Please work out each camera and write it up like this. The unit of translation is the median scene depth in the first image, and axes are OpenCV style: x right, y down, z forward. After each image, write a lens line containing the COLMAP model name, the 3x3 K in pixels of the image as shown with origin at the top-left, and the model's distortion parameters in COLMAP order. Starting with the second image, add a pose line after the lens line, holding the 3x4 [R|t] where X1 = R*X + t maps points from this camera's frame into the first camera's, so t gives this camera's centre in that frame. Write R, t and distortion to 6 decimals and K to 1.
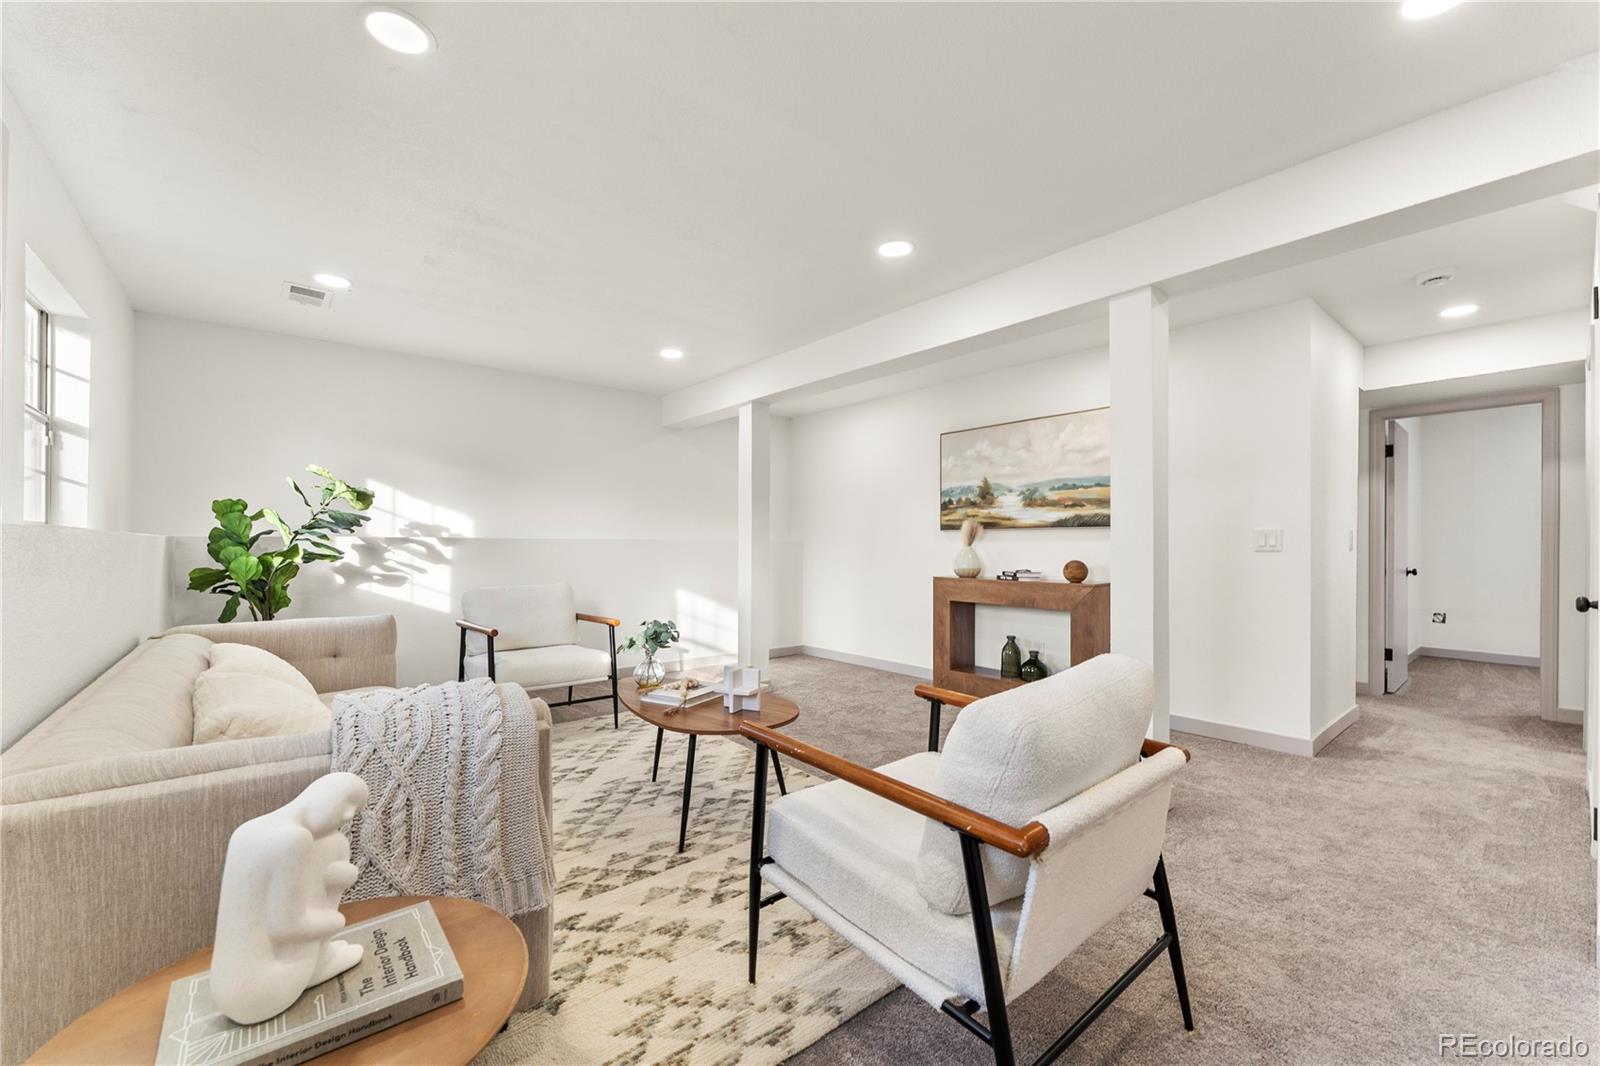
lens RADIAL K [[642.4, 0, 803.2], [0, 642.4, 537.2], [0, 0, 1]] dist [0.000133, -0.000023]
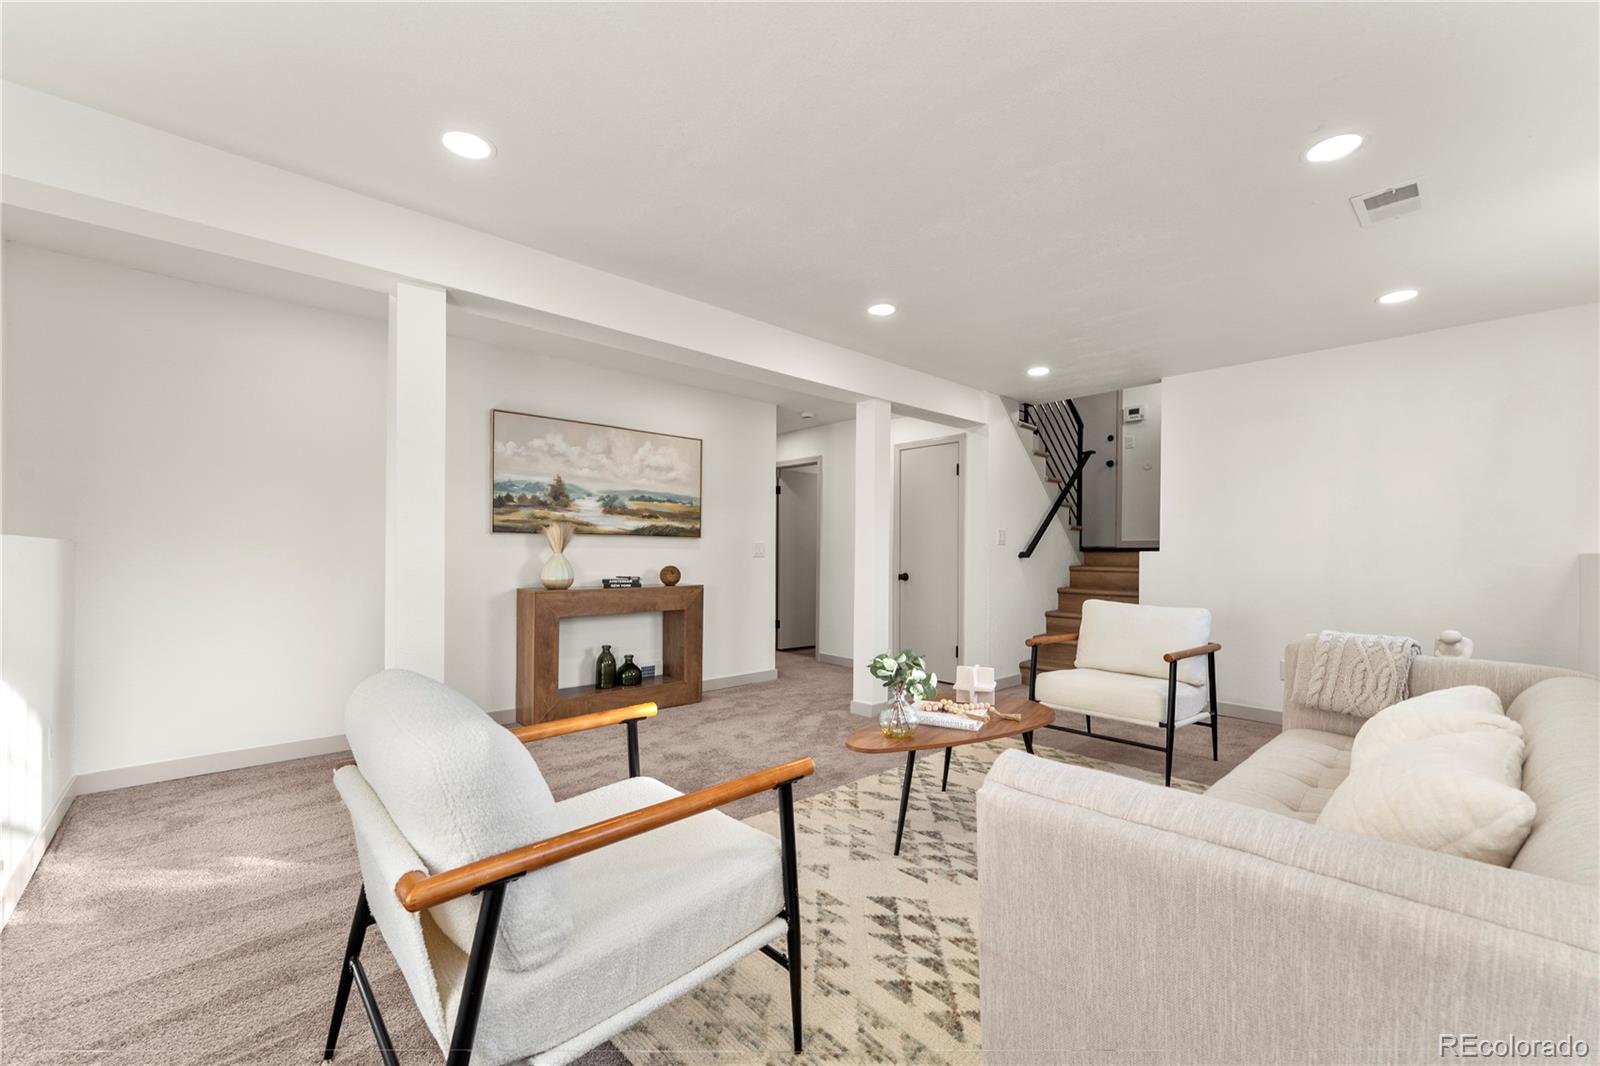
lens RADIAL K [[642.4, 0, 796.6], [0, 642.4, 548.9], [0, 0, 1]] dist [0.000133, -0.000023]
pose [[-0.039544, 0.002283, 0.999215, -0.657246], [-0.020270, 0.999790, -0.003087, 0.004527], [-0.999012, -0.020376, -0.039489, 0.747538]]
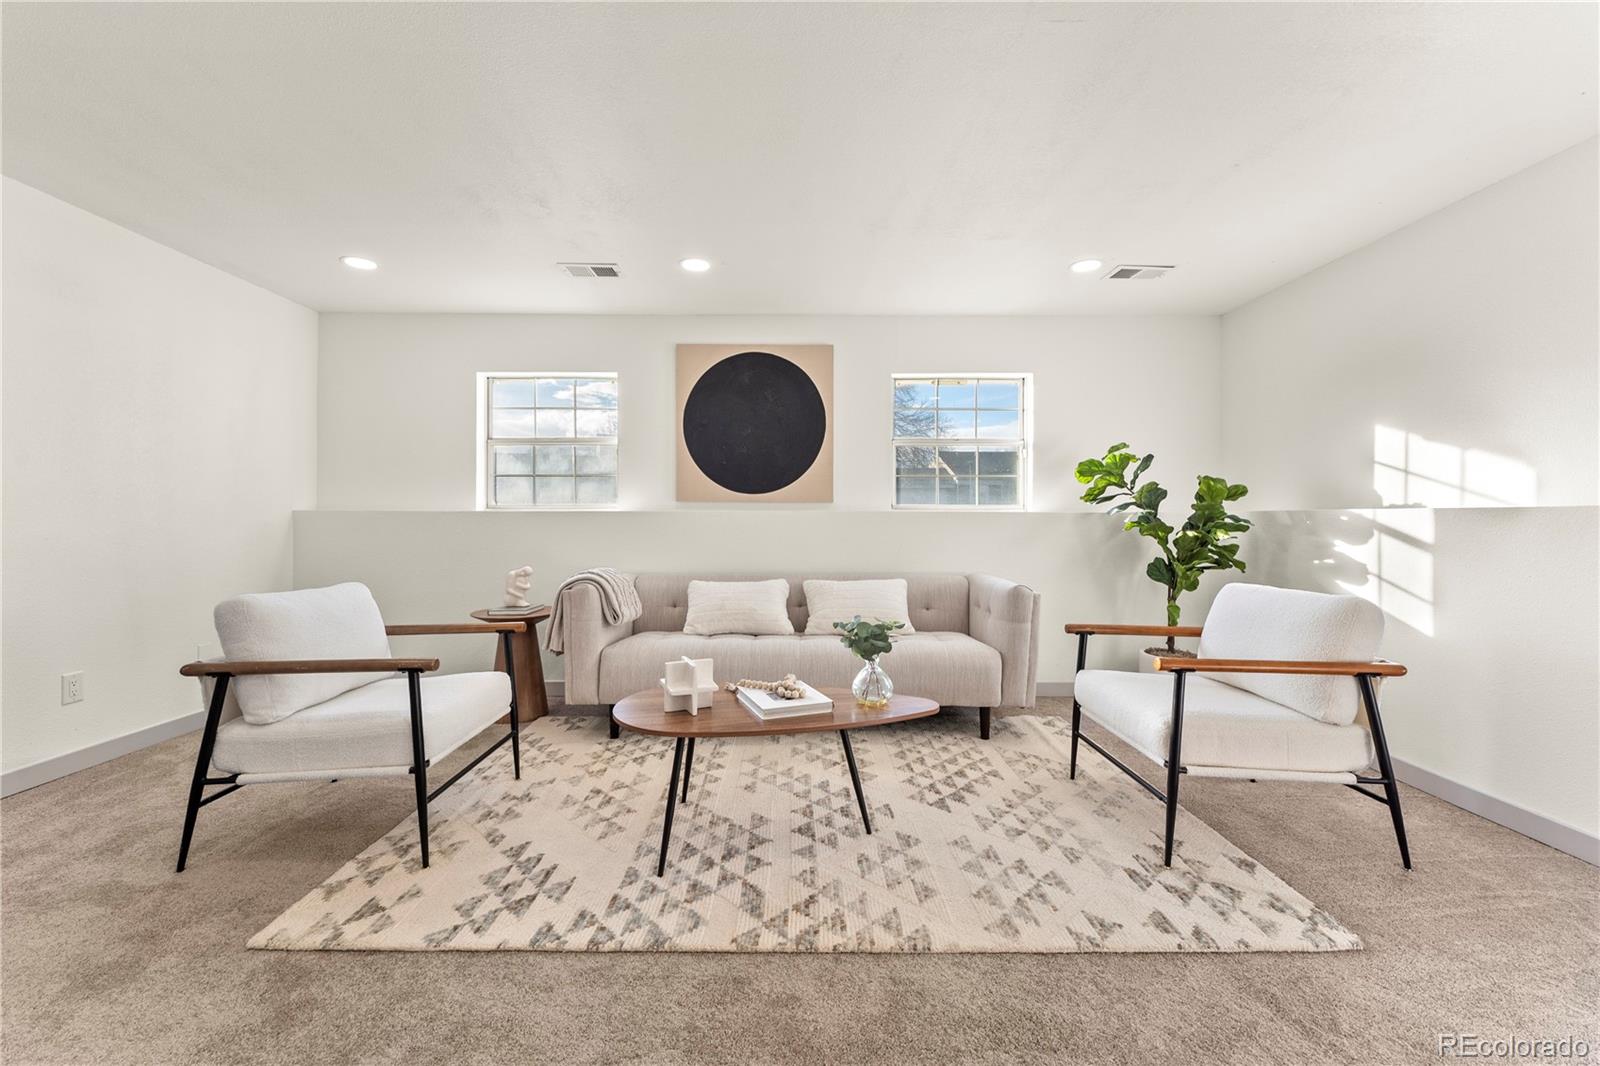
lens RADIAL K [[642.4, 0, 794.9], [0, 642.4, 527.7], [0, 0, 1]] dist [0.000133, -0.000023]
pose [[-0.643181, 0.007605, -0.765676, 0.254673], [0.007674, 0.999964, 0.003486, 0.012592], [0.765676, -0.003634, -0.643216, 0.912013]]
